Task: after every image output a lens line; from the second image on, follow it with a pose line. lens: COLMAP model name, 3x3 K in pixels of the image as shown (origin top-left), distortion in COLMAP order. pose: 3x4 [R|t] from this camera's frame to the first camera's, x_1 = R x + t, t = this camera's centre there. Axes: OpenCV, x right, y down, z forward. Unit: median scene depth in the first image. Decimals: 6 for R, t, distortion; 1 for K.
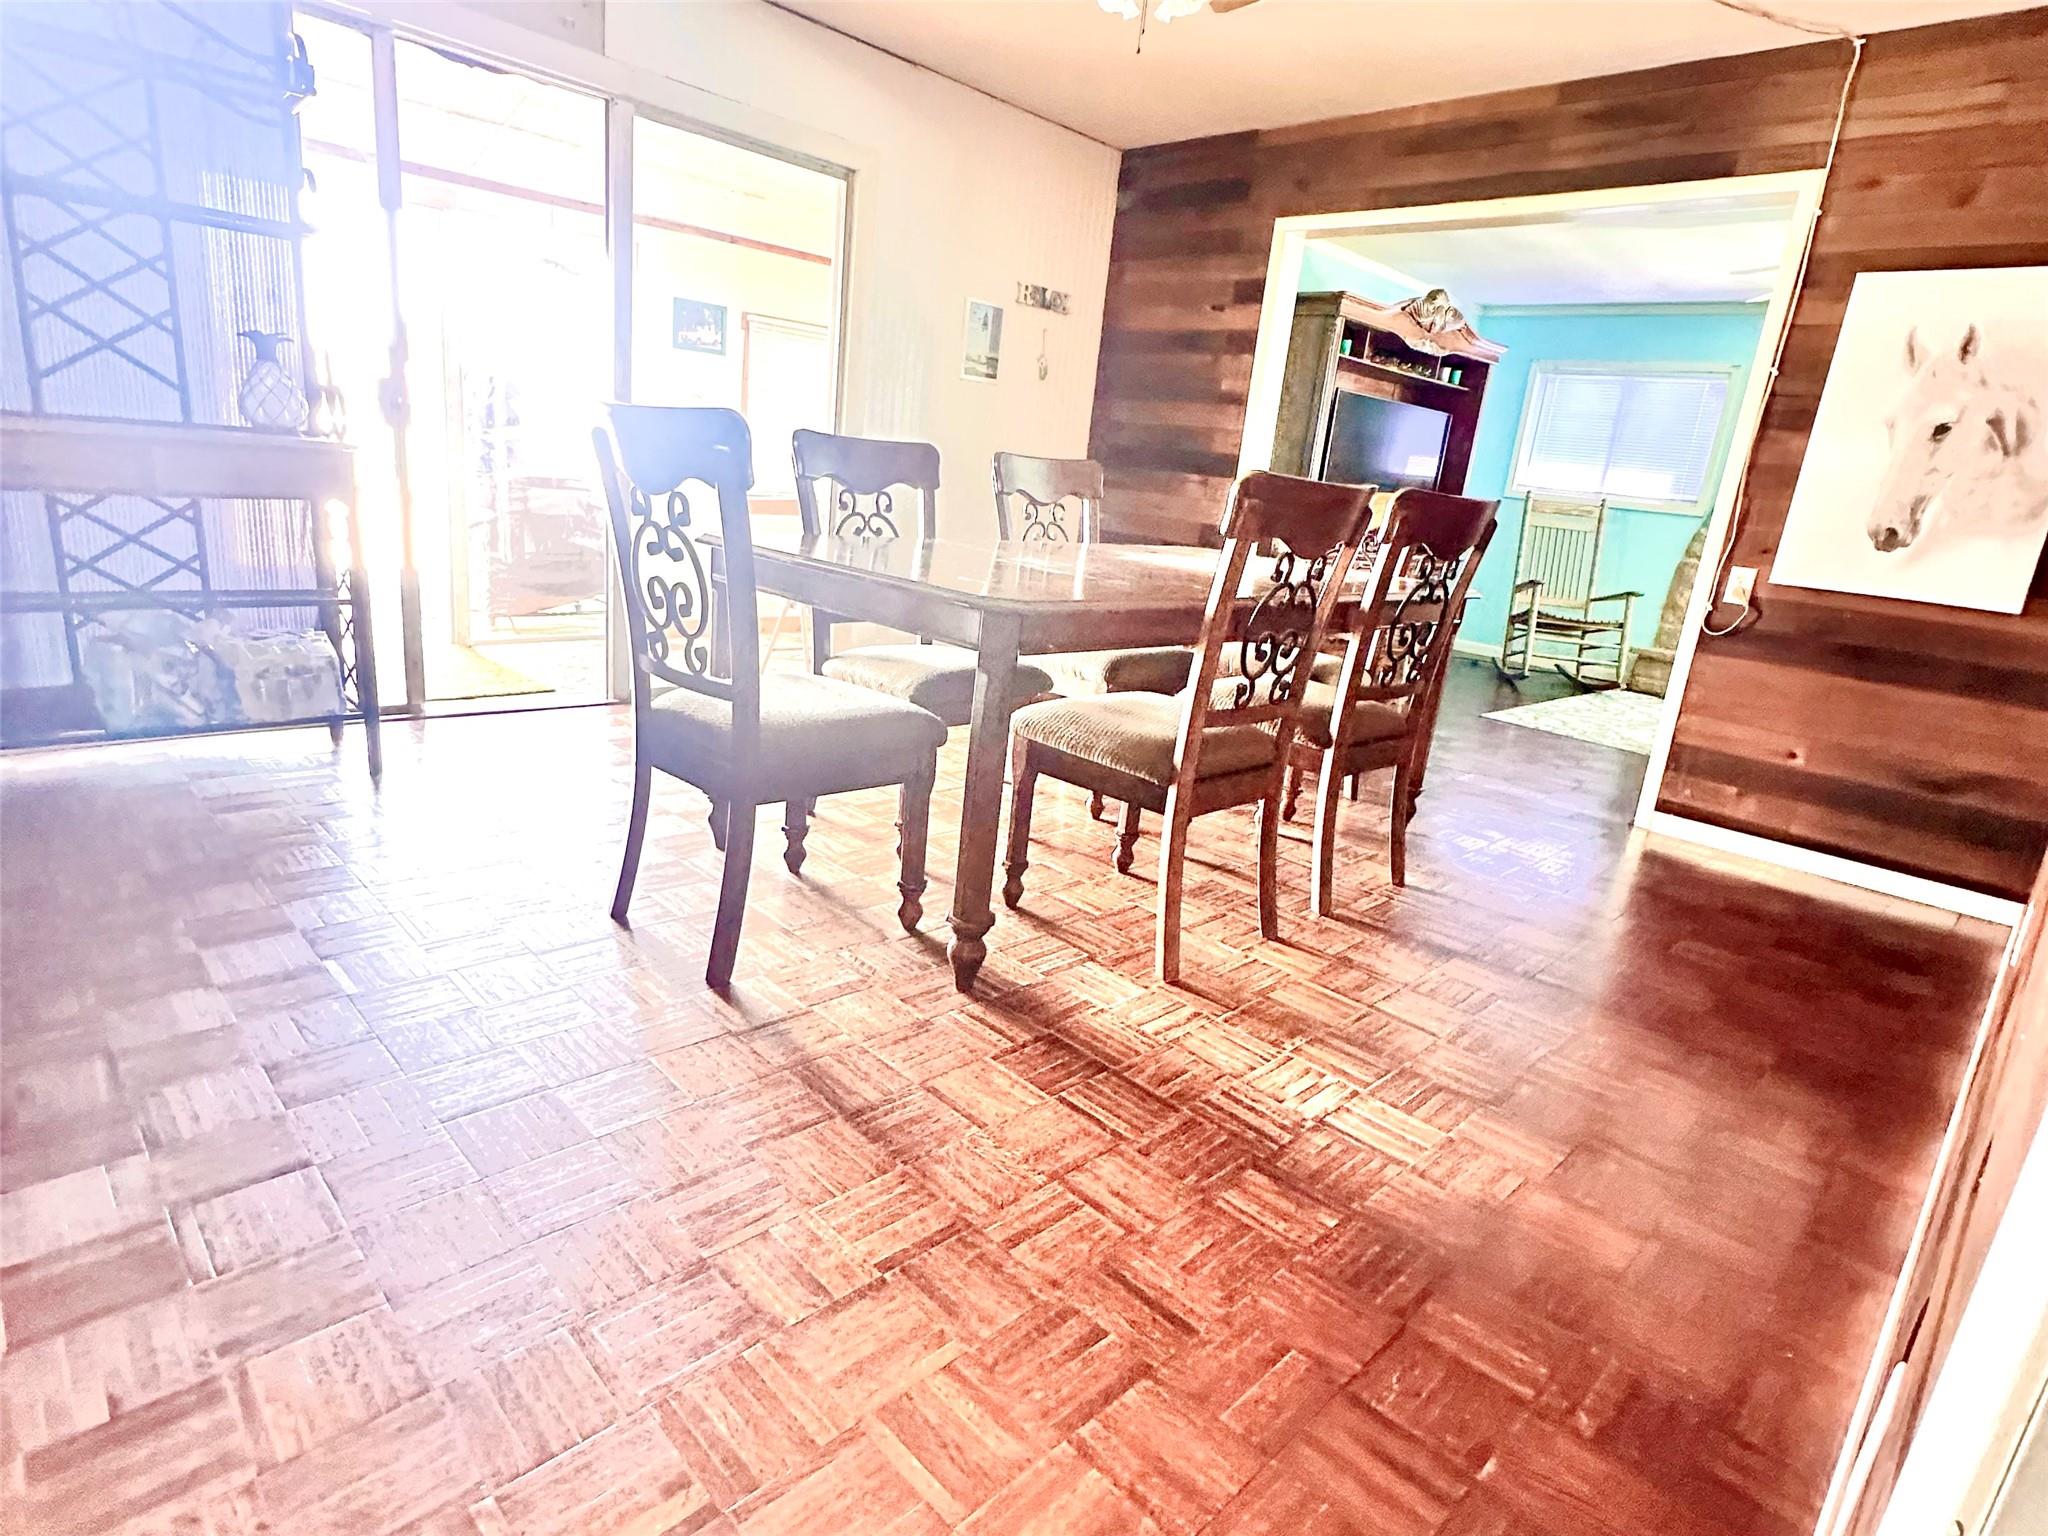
lens RADIAL K [[1095.1, 0, 1024.0], [0, 1095.1, 768.0], [0, 0, 1]] dist [-0.003763, 0.001639]
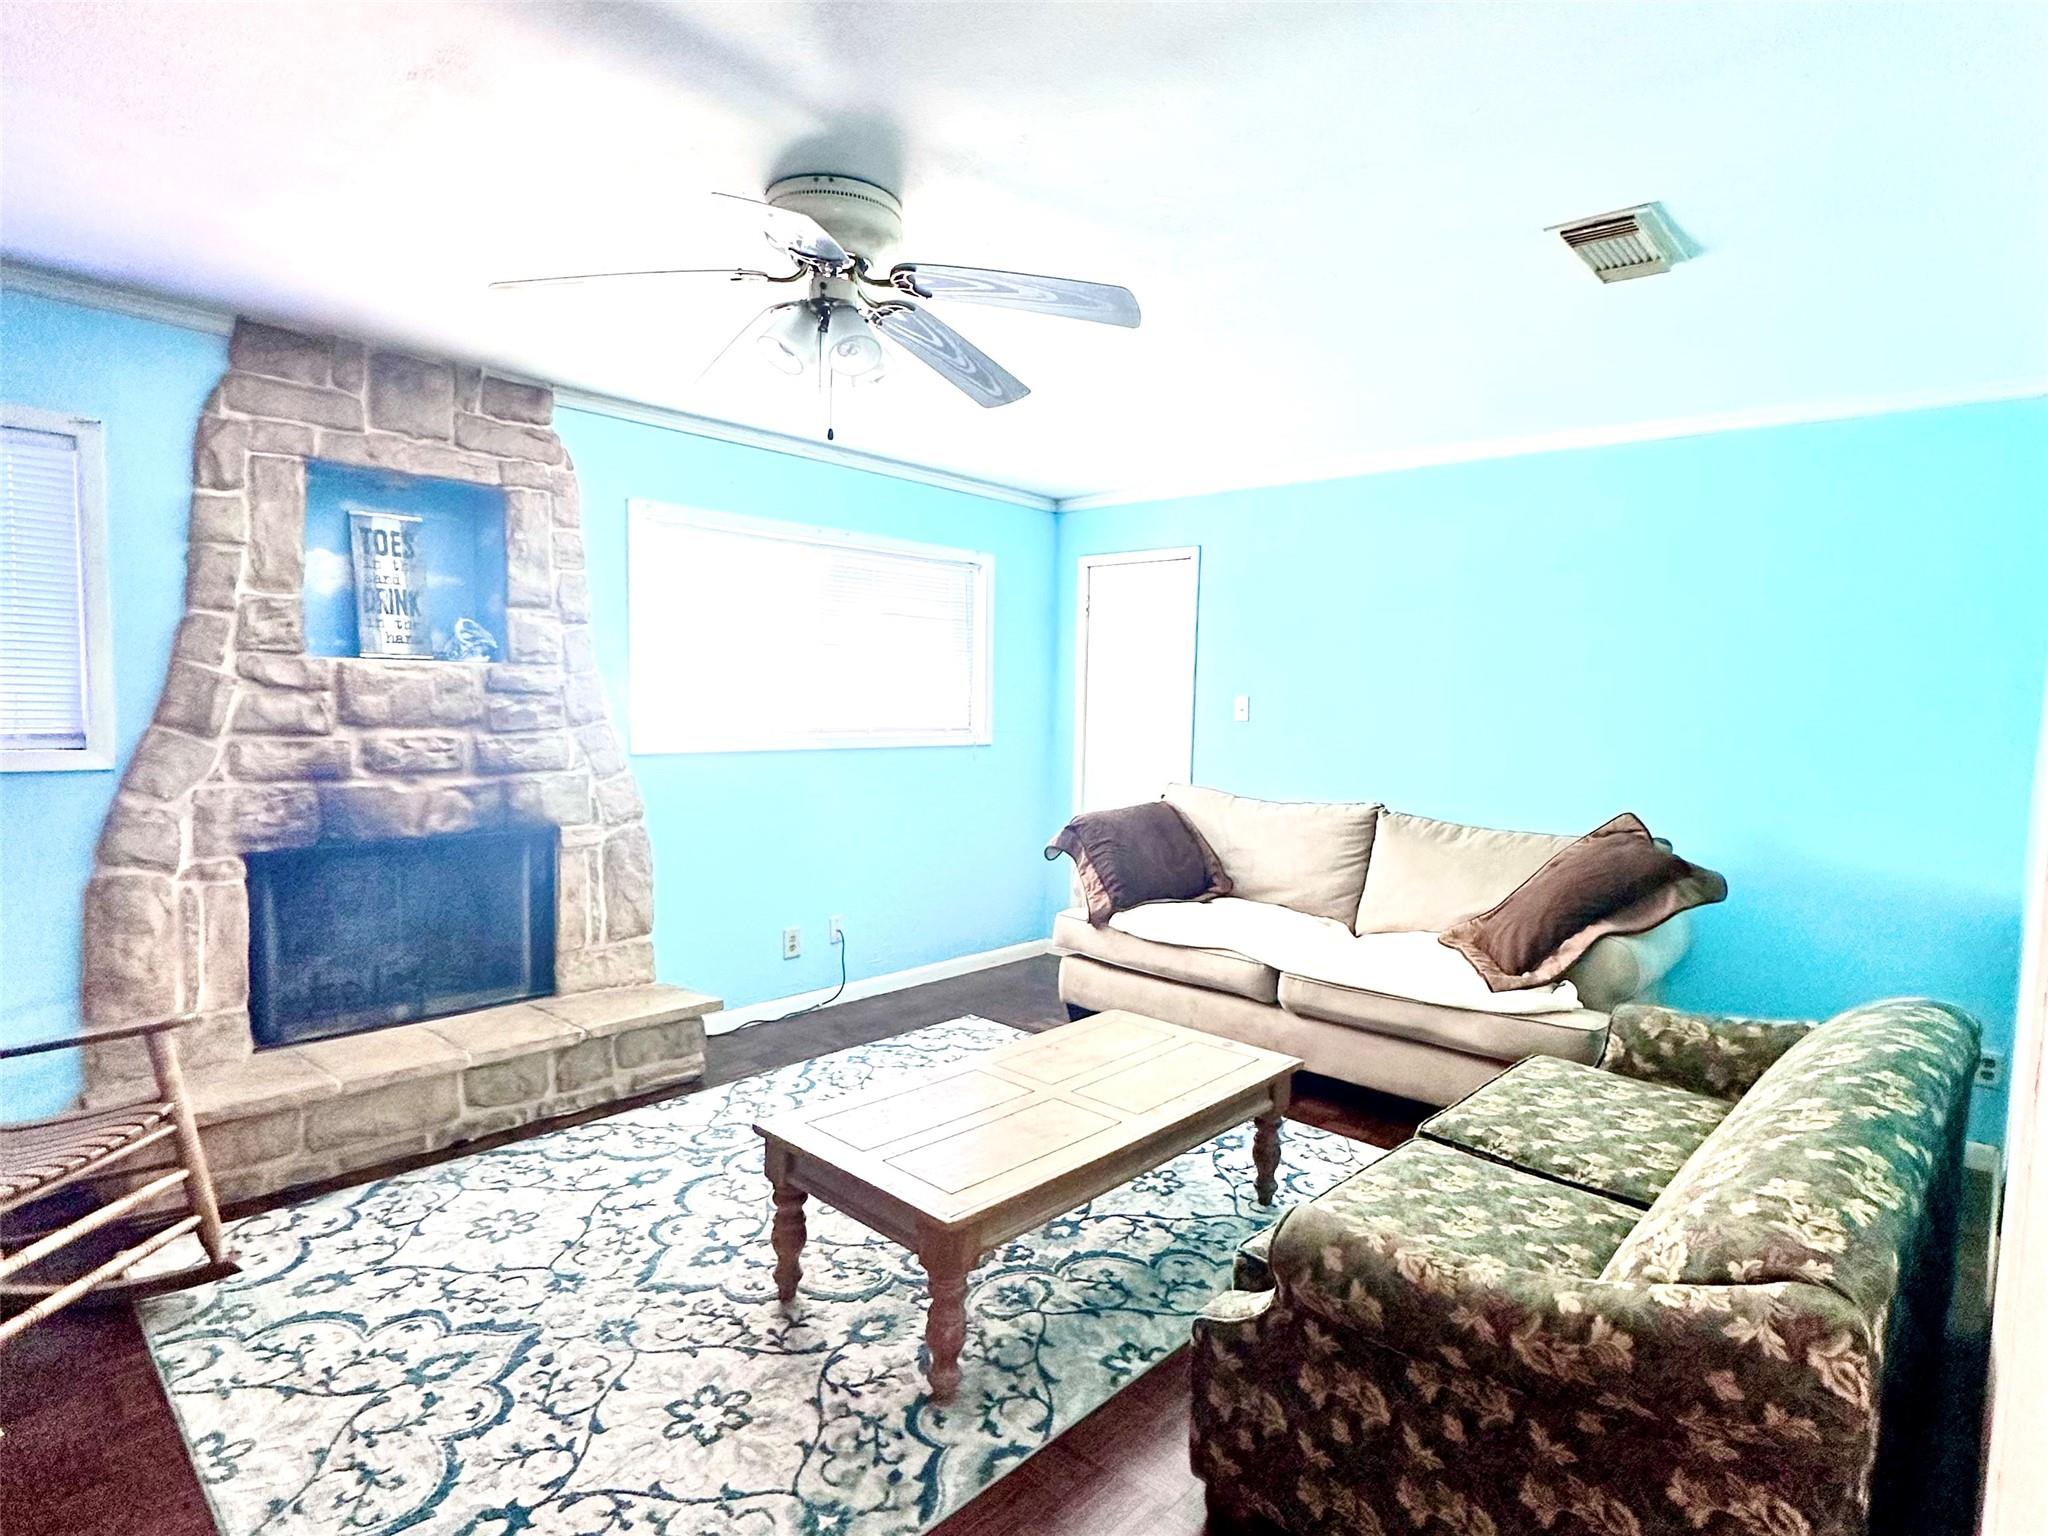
lens RADIAL K [[1095.1, 0, 1024.0], [0, 1095.1, 768.0], [0, 0, 1]] dist [-0.003763, 0.001639]
pose [[-0.049625, -0.178643, 0.982662, 0.195894], [0.237230, 0.953609, 0.185342, -0.231854], [-0.970185, 0.242315, -0.004943, 0.683076]]
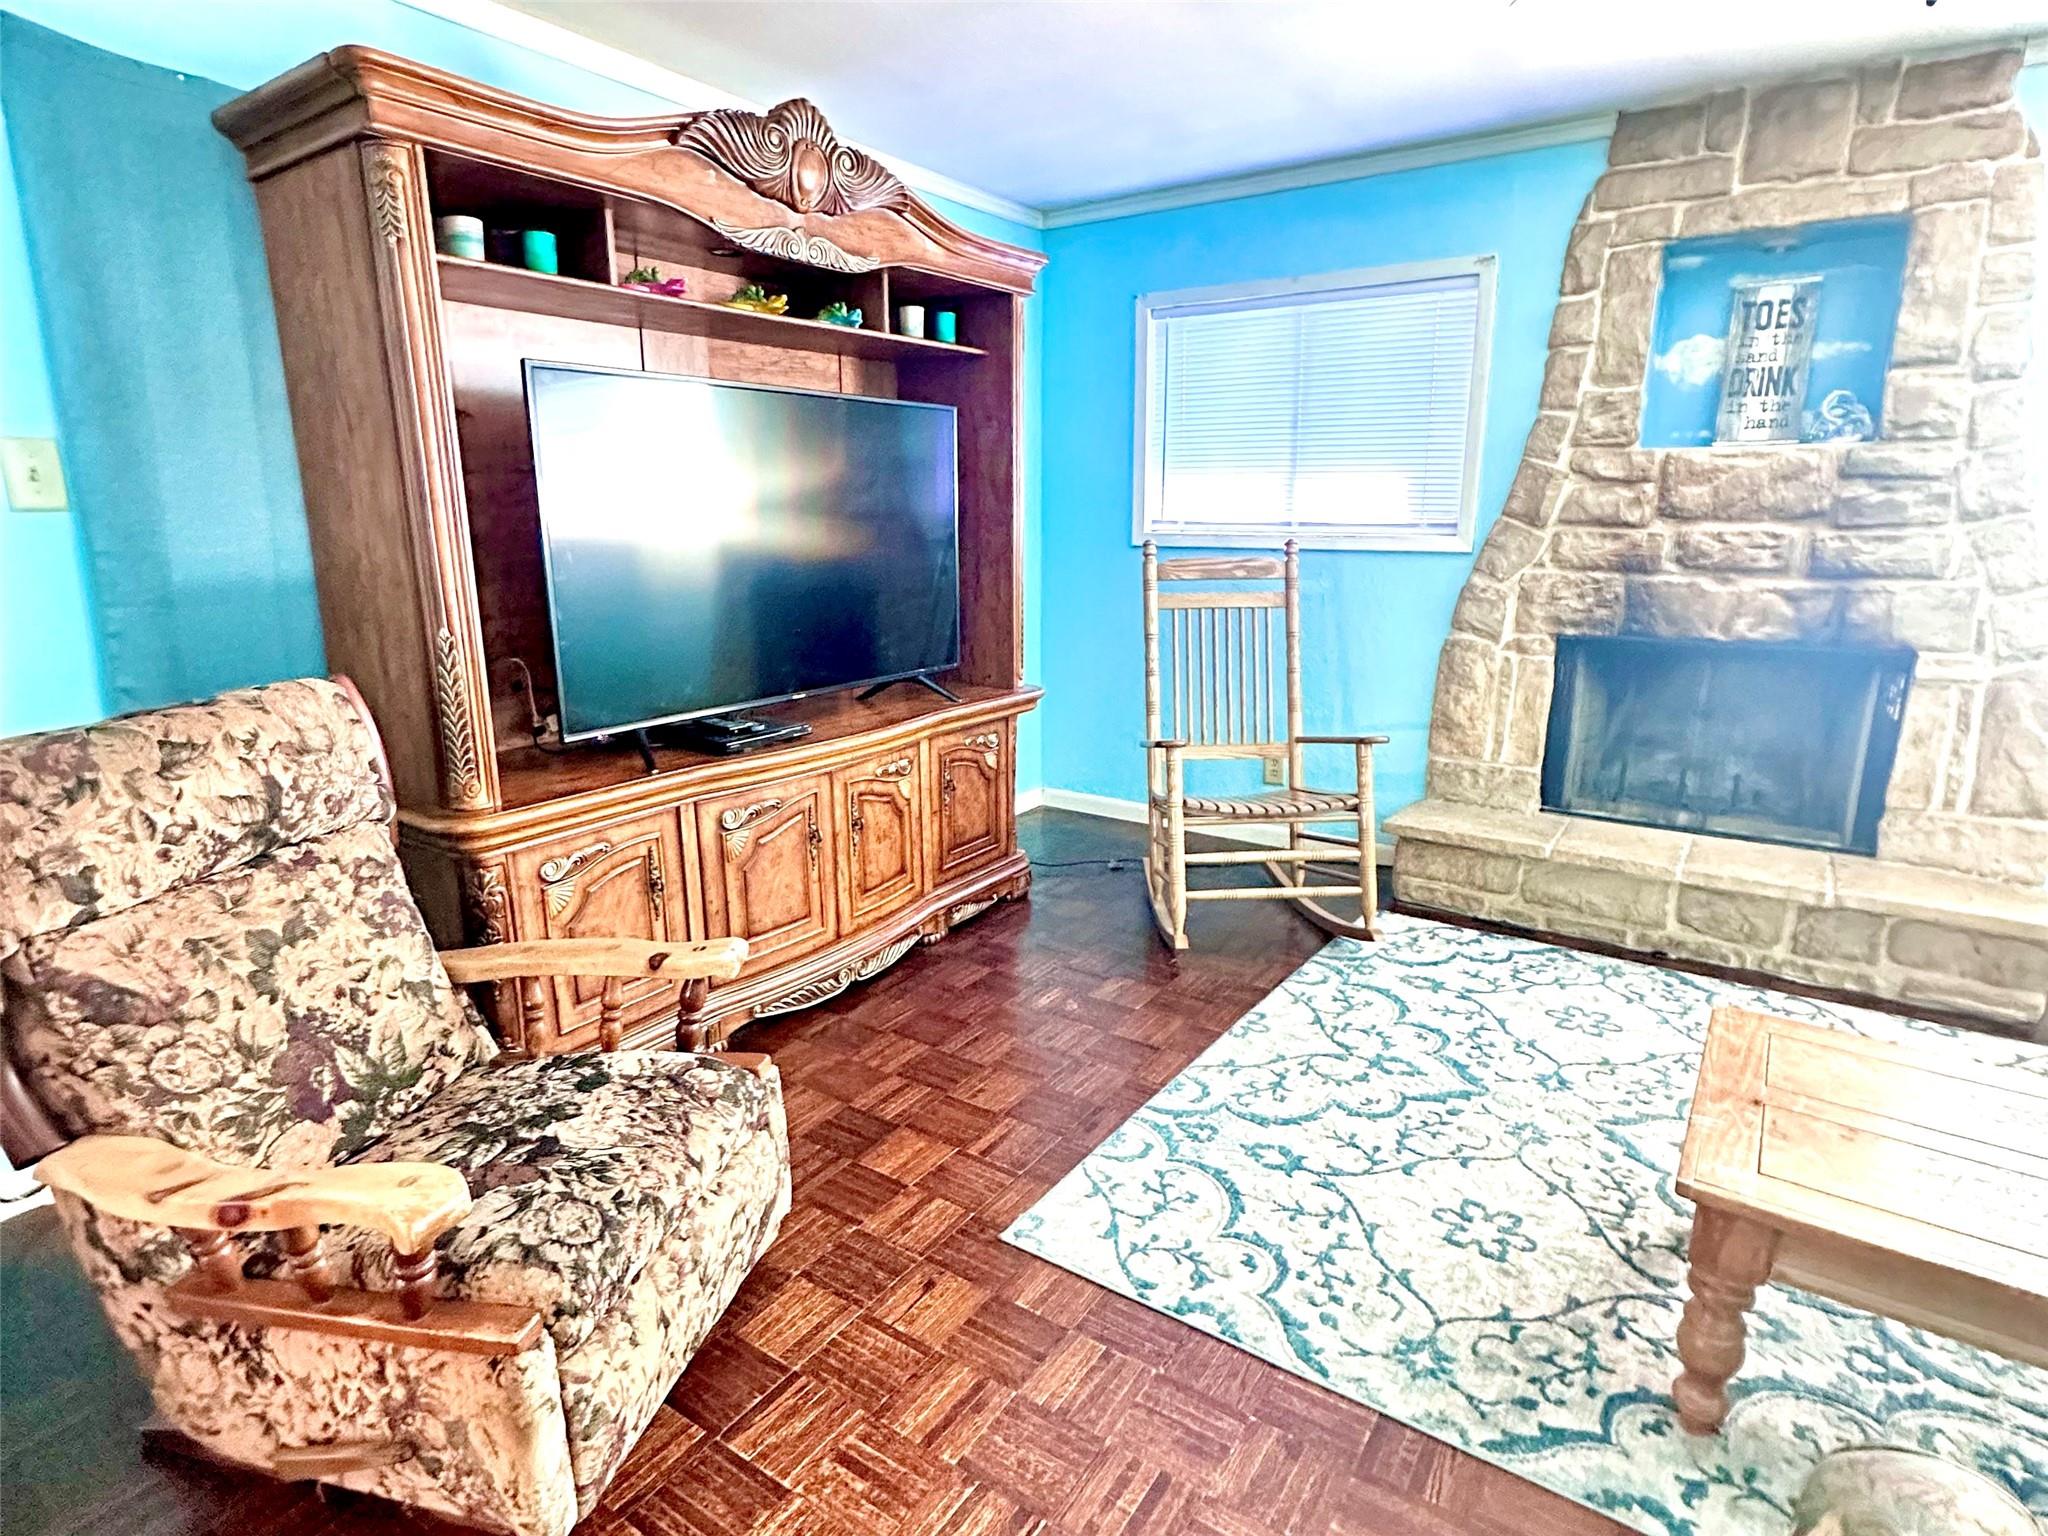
lens RADIAL K [[1095.1, 0, 1024.0], [0, 1095.1, 768.0], [0, 0, 1]] dist [-0.003763, 0.001639]
pose [[0.976074, -0.149757, 0.157646, 0.324599], [0.154172, 0.987913, -0.016088, -0.157176], [-0.153331, 0.040008, 0.987365, 0.537612]]
